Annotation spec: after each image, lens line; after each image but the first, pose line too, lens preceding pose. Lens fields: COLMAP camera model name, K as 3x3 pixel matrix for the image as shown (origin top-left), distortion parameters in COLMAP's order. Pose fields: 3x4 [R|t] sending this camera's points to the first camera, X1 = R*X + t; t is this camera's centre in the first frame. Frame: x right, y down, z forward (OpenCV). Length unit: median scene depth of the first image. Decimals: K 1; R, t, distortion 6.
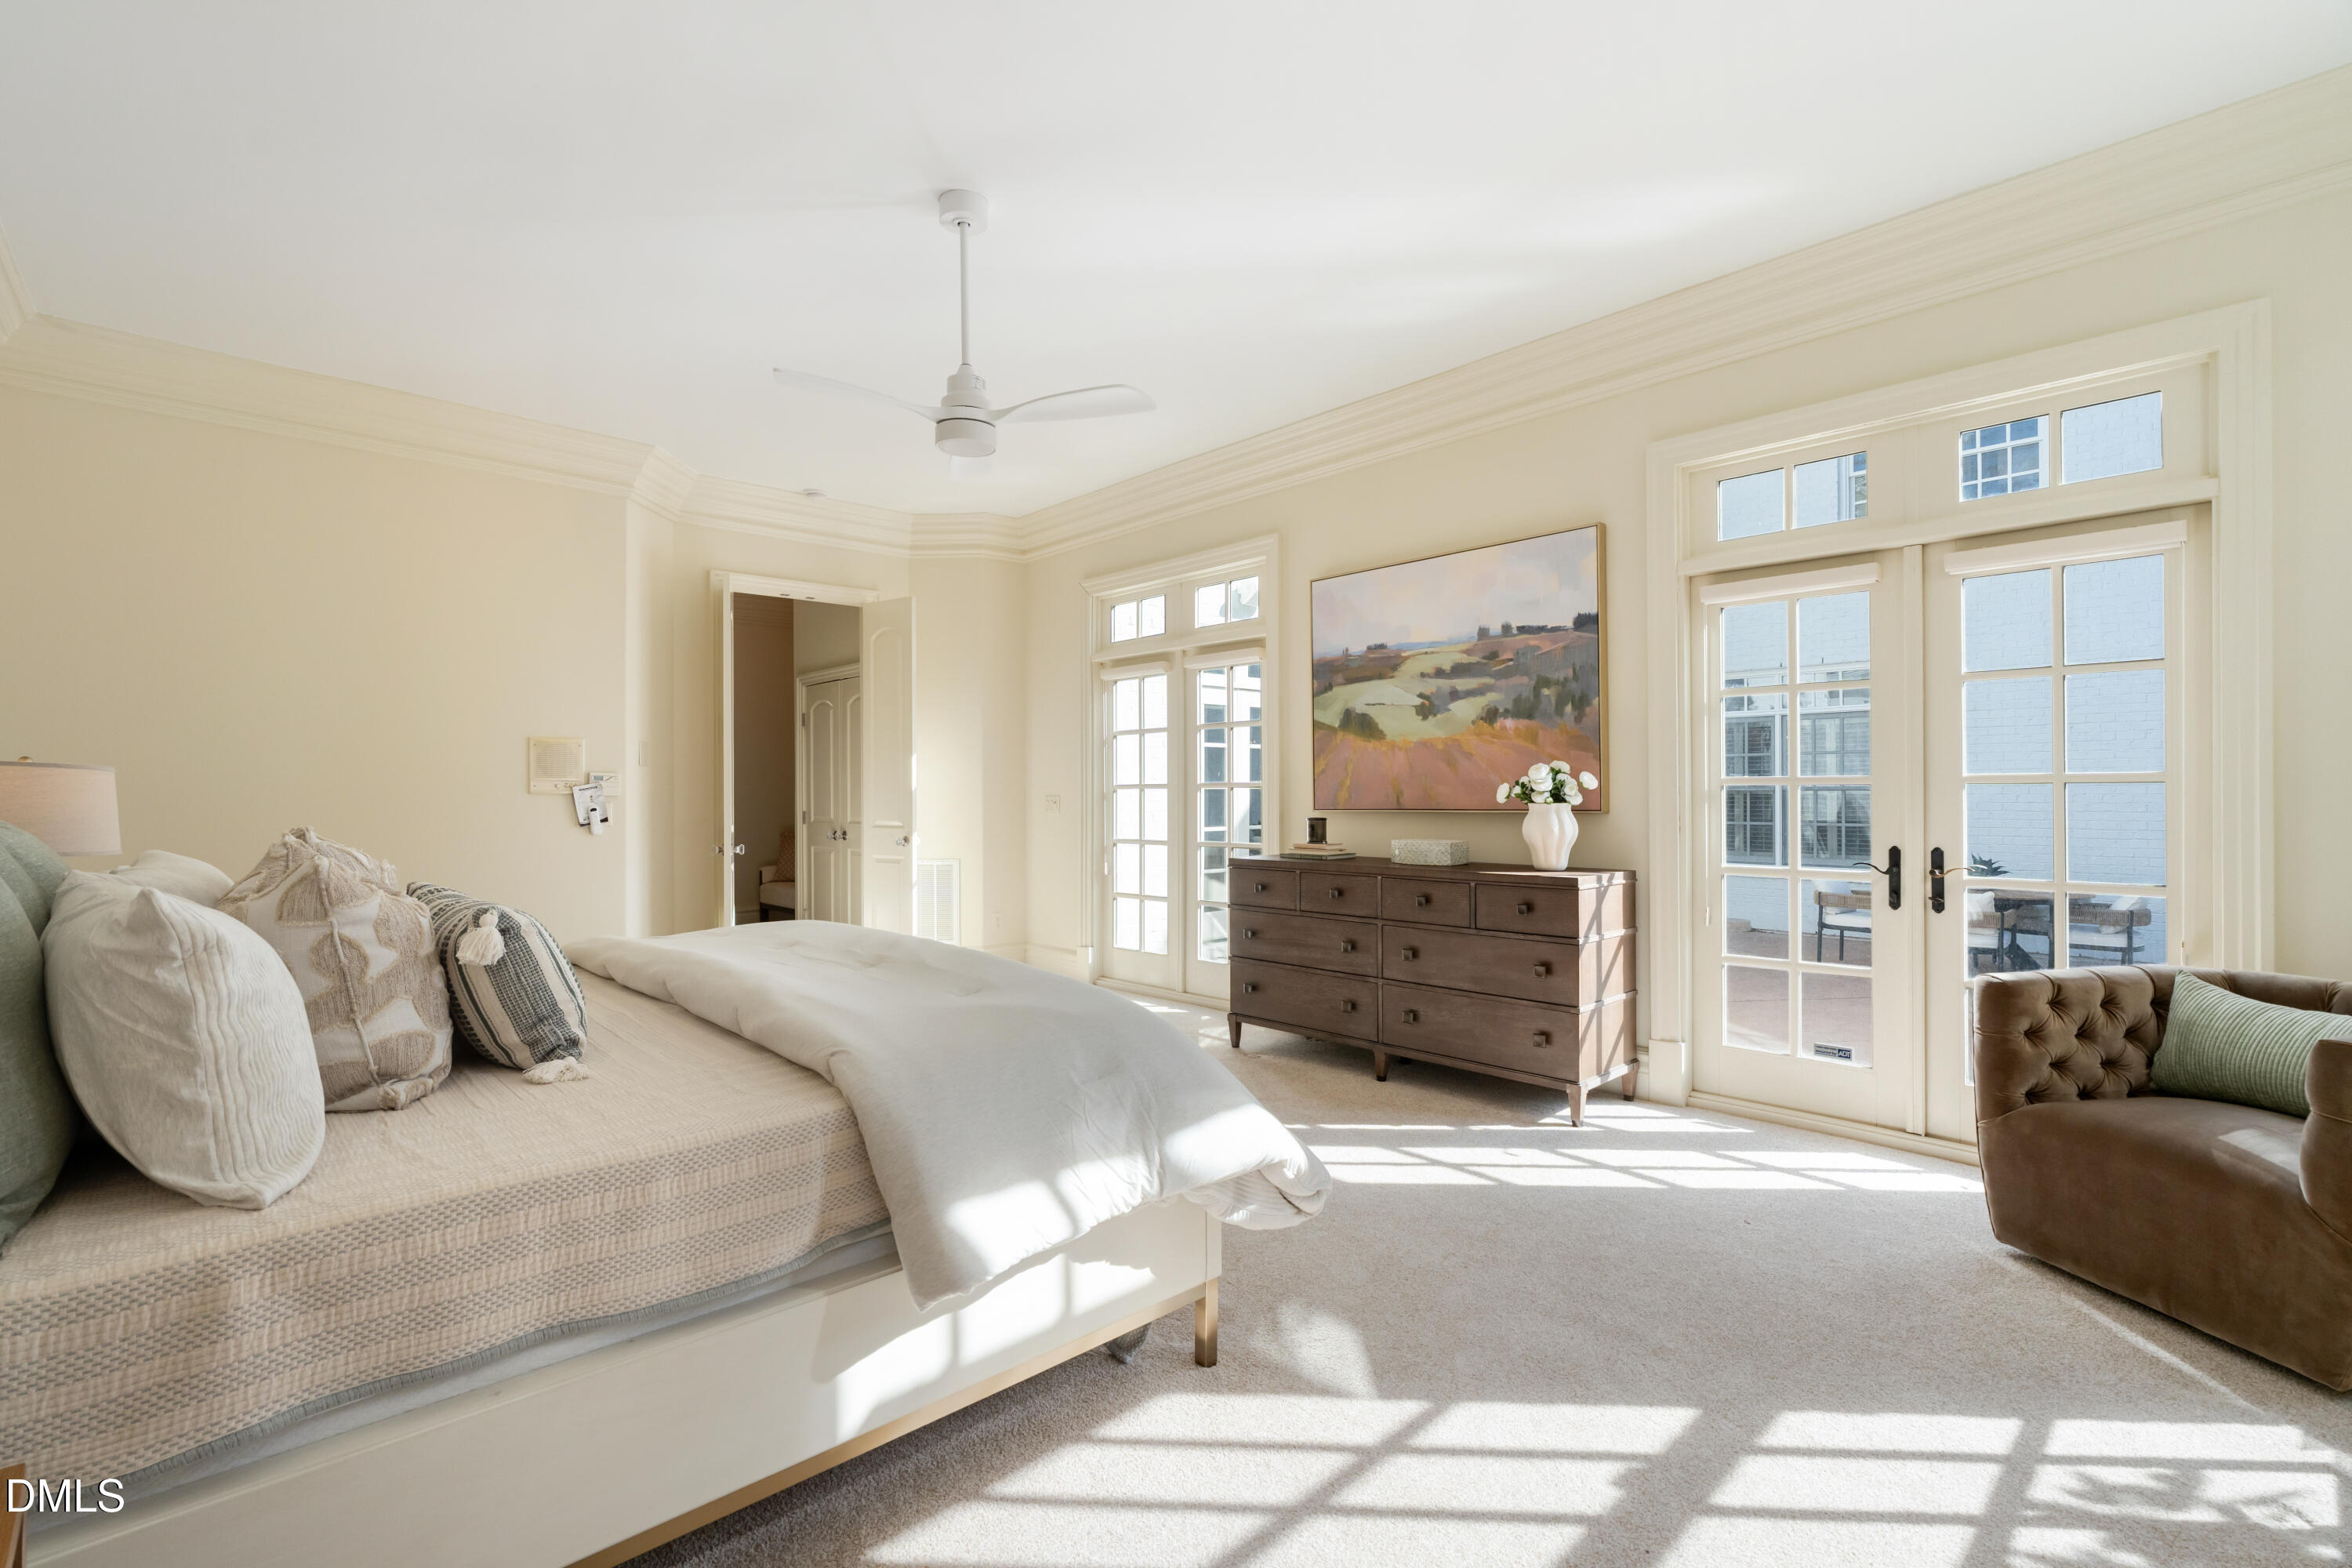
lens RADIAL K [[1051.9, 0, 1173.2], [0, 1051.9, 792.0], [0, 0, 1]] dist [-0.000281, 0.000009]
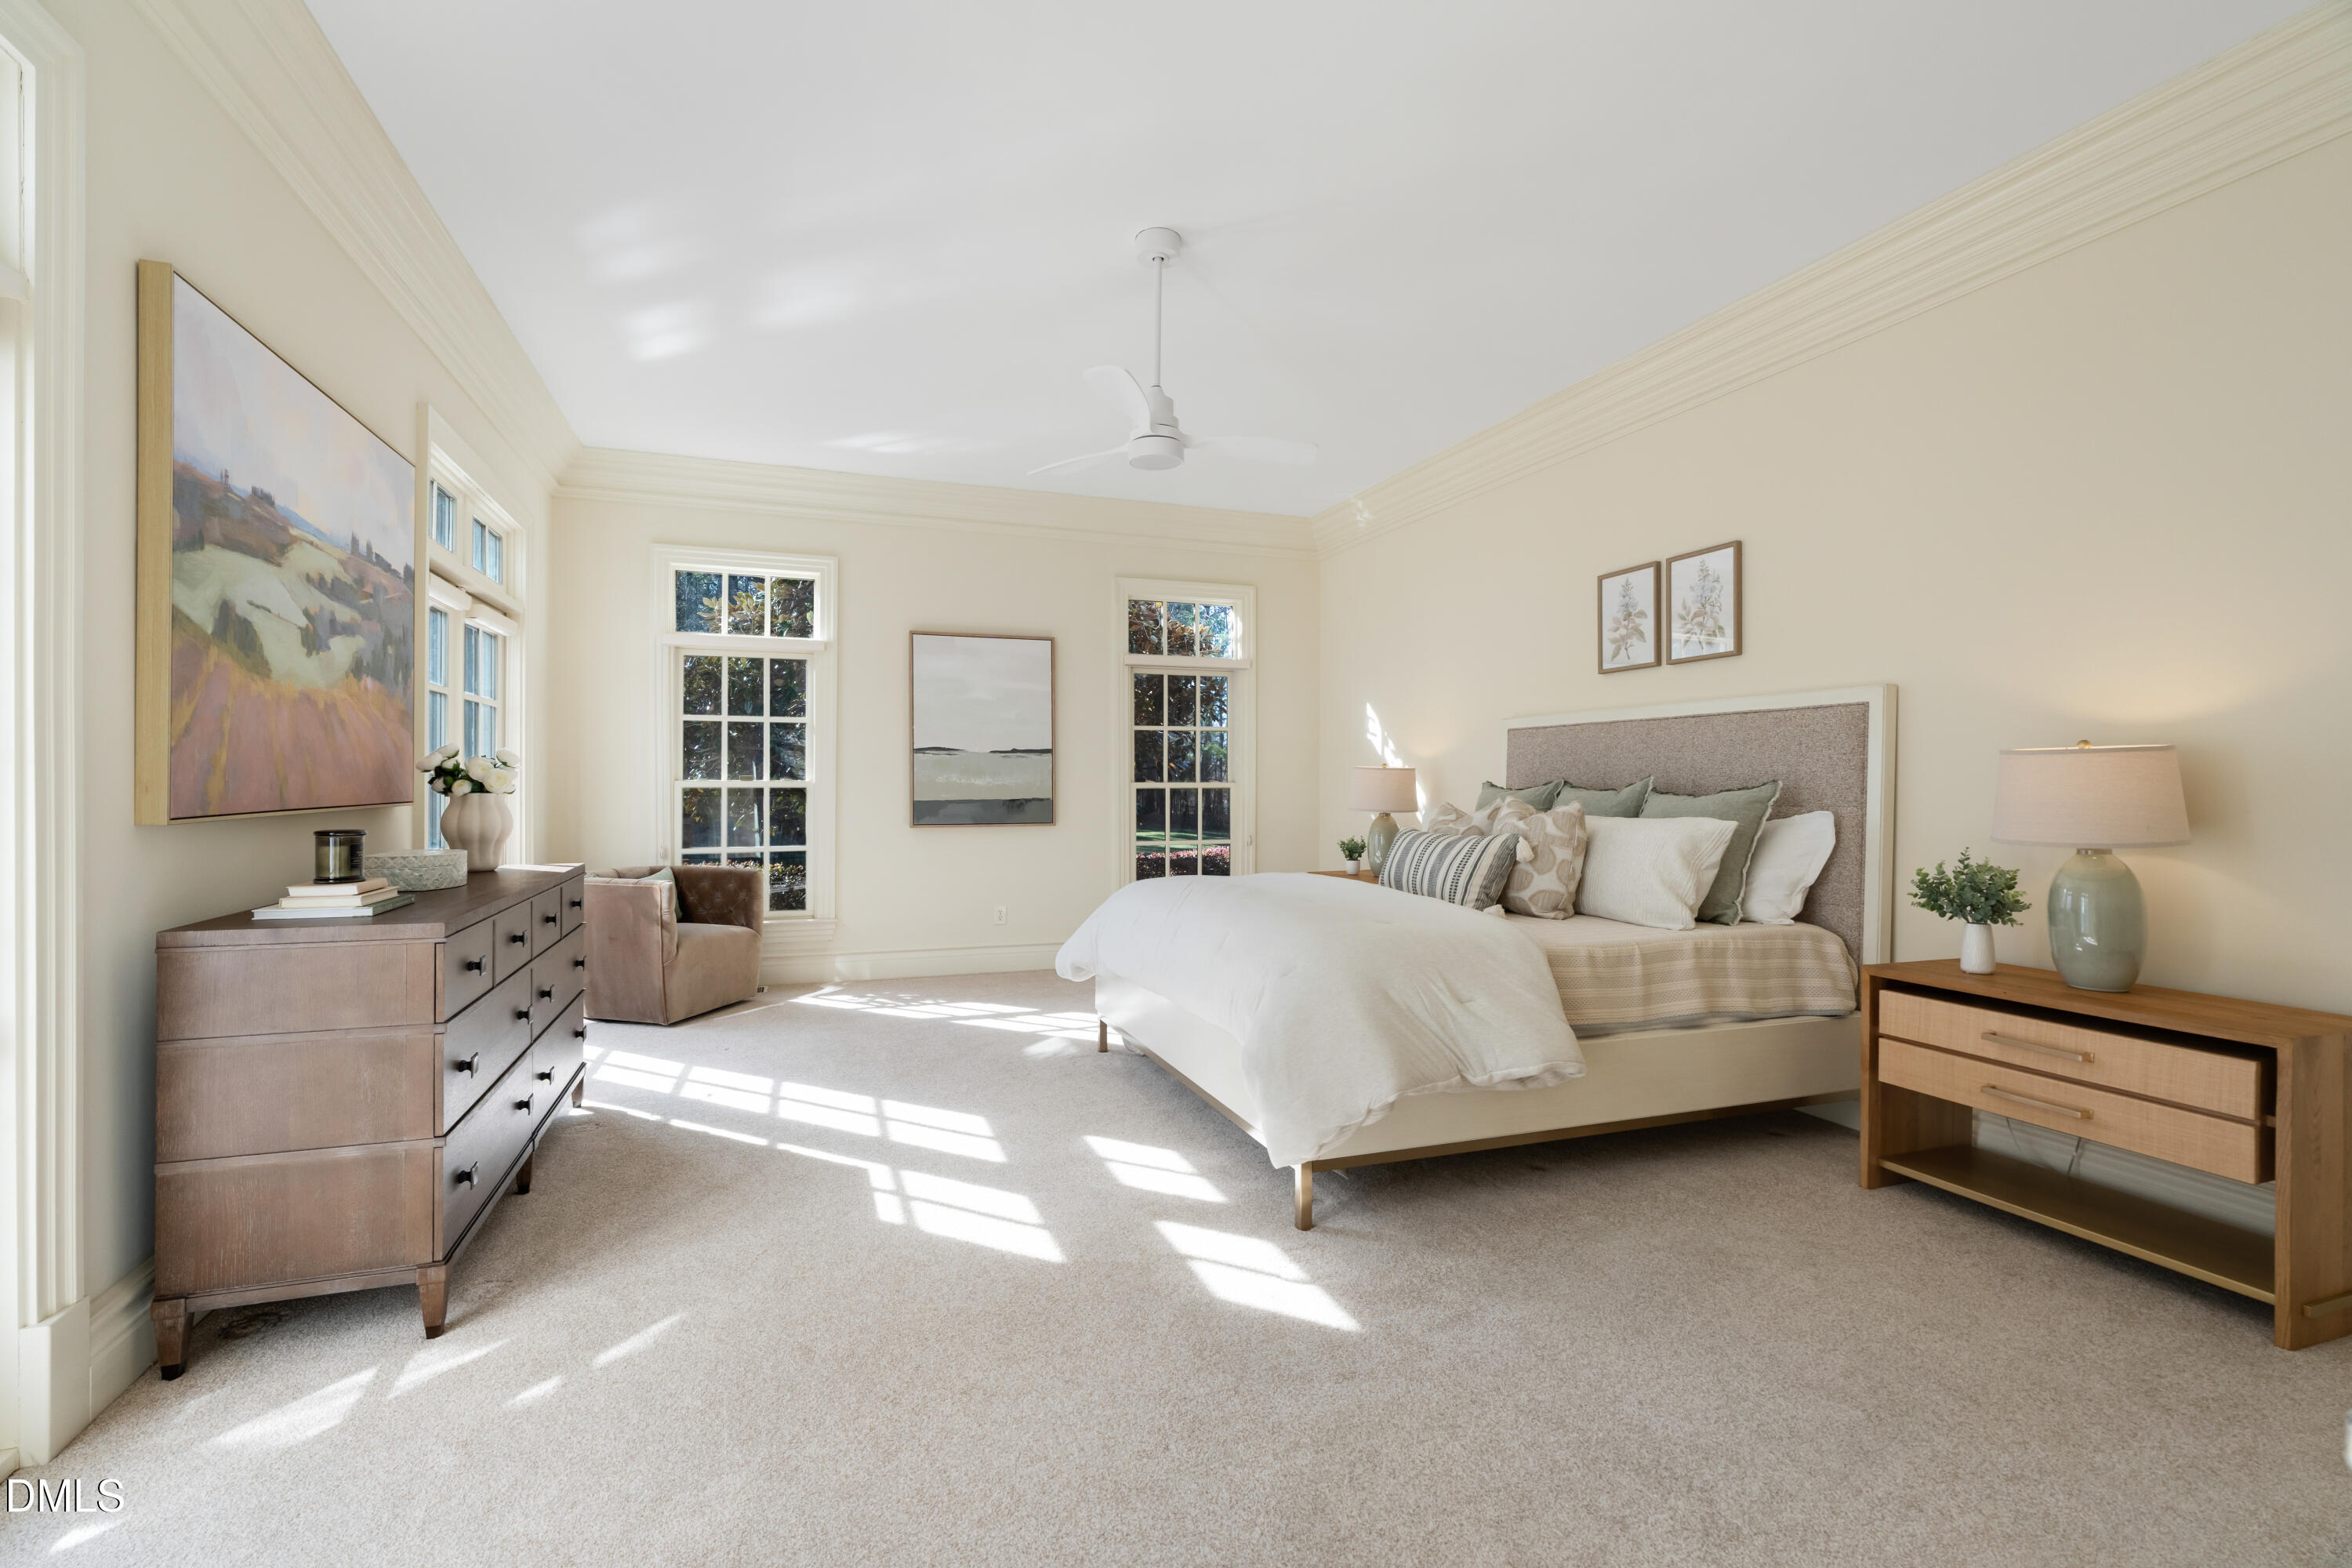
lens RADIAL K [[1051.9, 0, 1176.1], [0, 1051.9, 786.6], [0, 0, 1]] dist [-0.000281, 0.000009]
pose [[-0.916028, 0.003010, 0.401103, -0.425542], [0.001476, 0.999990, -0.004132, 0.007205], [-0.401111, -0.003193, -0.916024, 1.303654]]
